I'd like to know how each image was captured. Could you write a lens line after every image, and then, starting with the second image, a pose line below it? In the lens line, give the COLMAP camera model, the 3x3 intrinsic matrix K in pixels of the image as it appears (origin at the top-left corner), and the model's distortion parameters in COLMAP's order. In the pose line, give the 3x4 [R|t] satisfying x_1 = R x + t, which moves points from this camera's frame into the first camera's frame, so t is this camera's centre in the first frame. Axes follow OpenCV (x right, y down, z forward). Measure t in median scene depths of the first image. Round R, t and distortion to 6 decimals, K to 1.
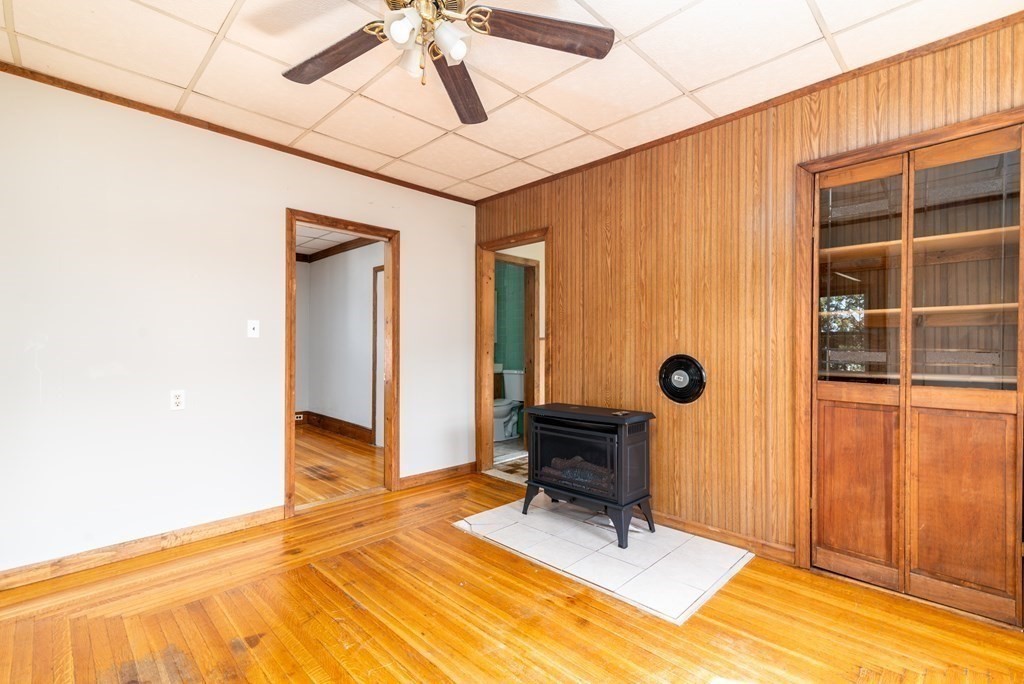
lens RADIAL K [[458.8, 0, 514.6], [0, 458.8, 343.8], [0, 0, 1]] dist [0.015831, -0.000811]
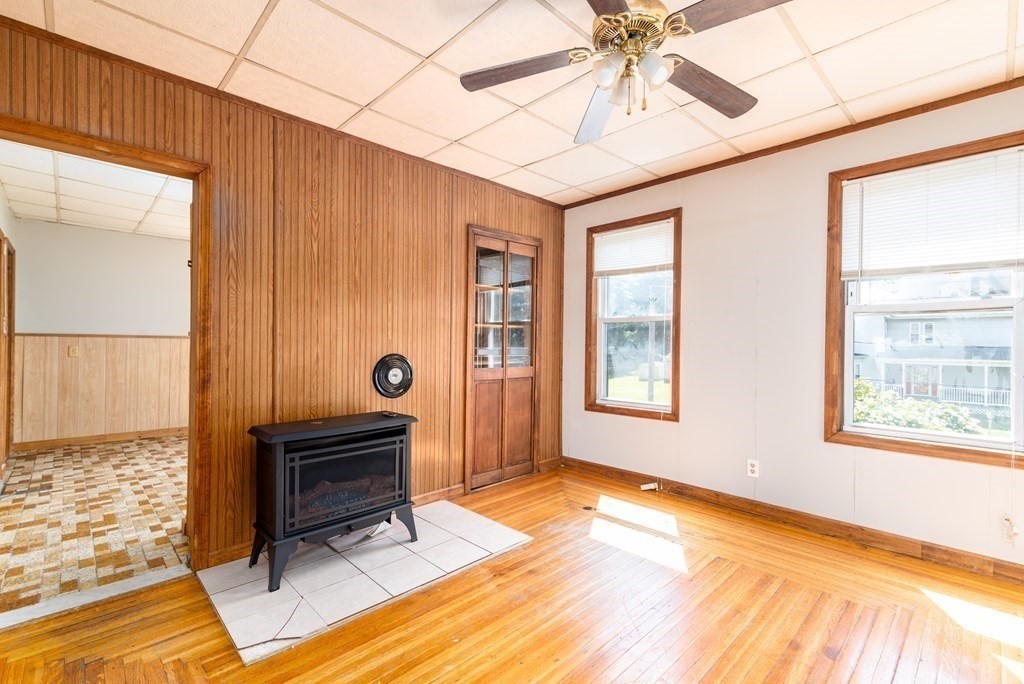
lens RADIAL K [[458.8, 0, 513.1], [0, 458.8, 343.6], [0, 0, 1]] dist [0.015831, -0.000811]
pose [[0.020045, -0.000386, 0.999799, -0.748424], [-0.010146, 0.999948, 0.000589, -0.004600], [-0.999748, -0.010155, 0.020040, 0.713735]]
